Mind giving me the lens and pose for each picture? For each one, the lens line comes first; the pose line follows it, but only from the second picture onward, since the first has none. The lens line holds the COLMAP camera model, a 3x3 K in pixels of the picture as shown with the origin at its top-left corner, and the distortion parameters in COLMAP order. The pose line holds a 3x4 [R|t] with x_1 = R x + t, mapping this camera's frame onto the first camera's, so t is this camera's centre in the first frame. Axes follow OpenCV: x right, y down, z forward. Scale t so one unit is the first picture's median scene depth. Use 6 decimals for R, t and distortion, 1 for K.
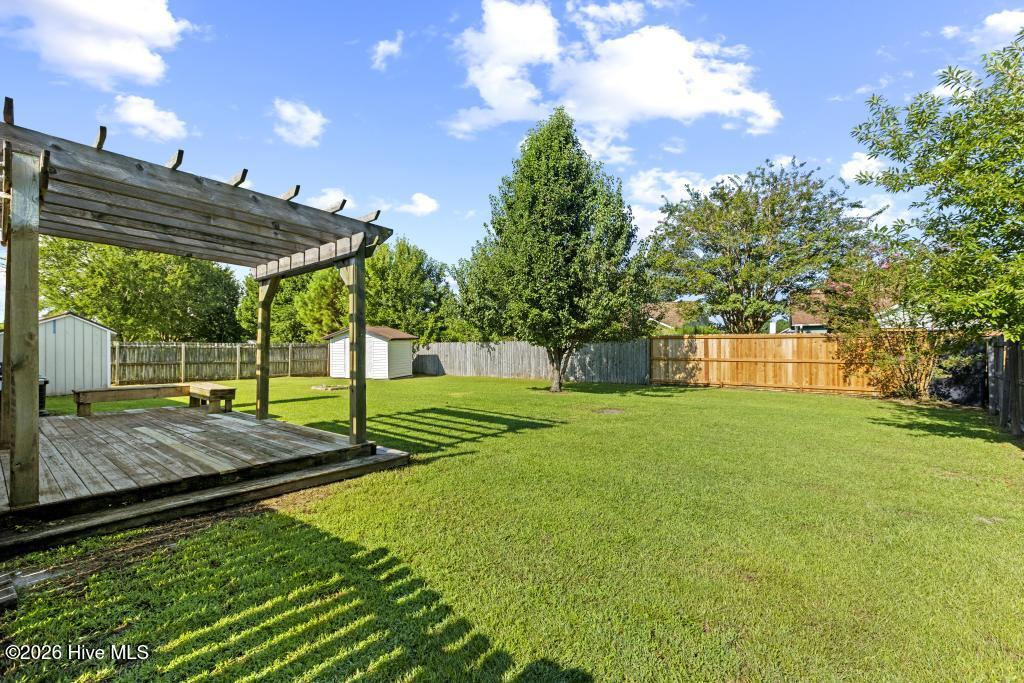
lens RADIAL K [[454.7, 0, 512.1], [0, 454.7, 346.6], [0, 0, 1]] dist [0.003215, 0.000569]
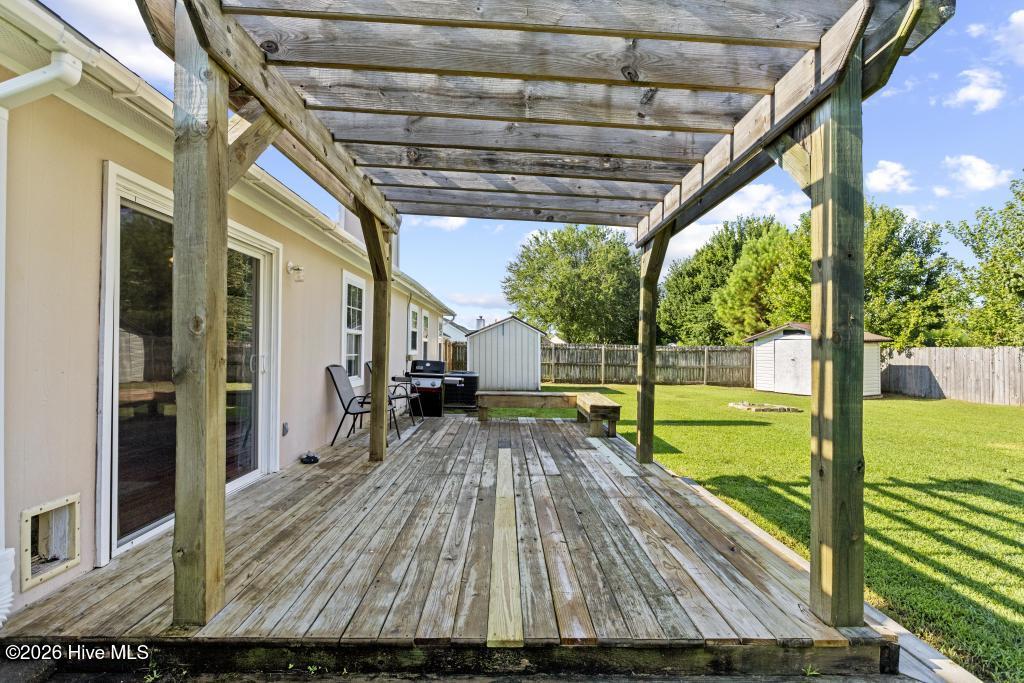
lens RADIAL K [[480.2, 0, 511.6], [0, 480.2, 337.4], [0, 0, 1]] dist [-0.000053, 0.000230]
pose [[0.661612, -0.006184, -0.749821, -0.047622], [-0.014293, 0.999680, -0.020857, 0.000205], [0.749711, 0.024516, 0.661312, 0.117730]]
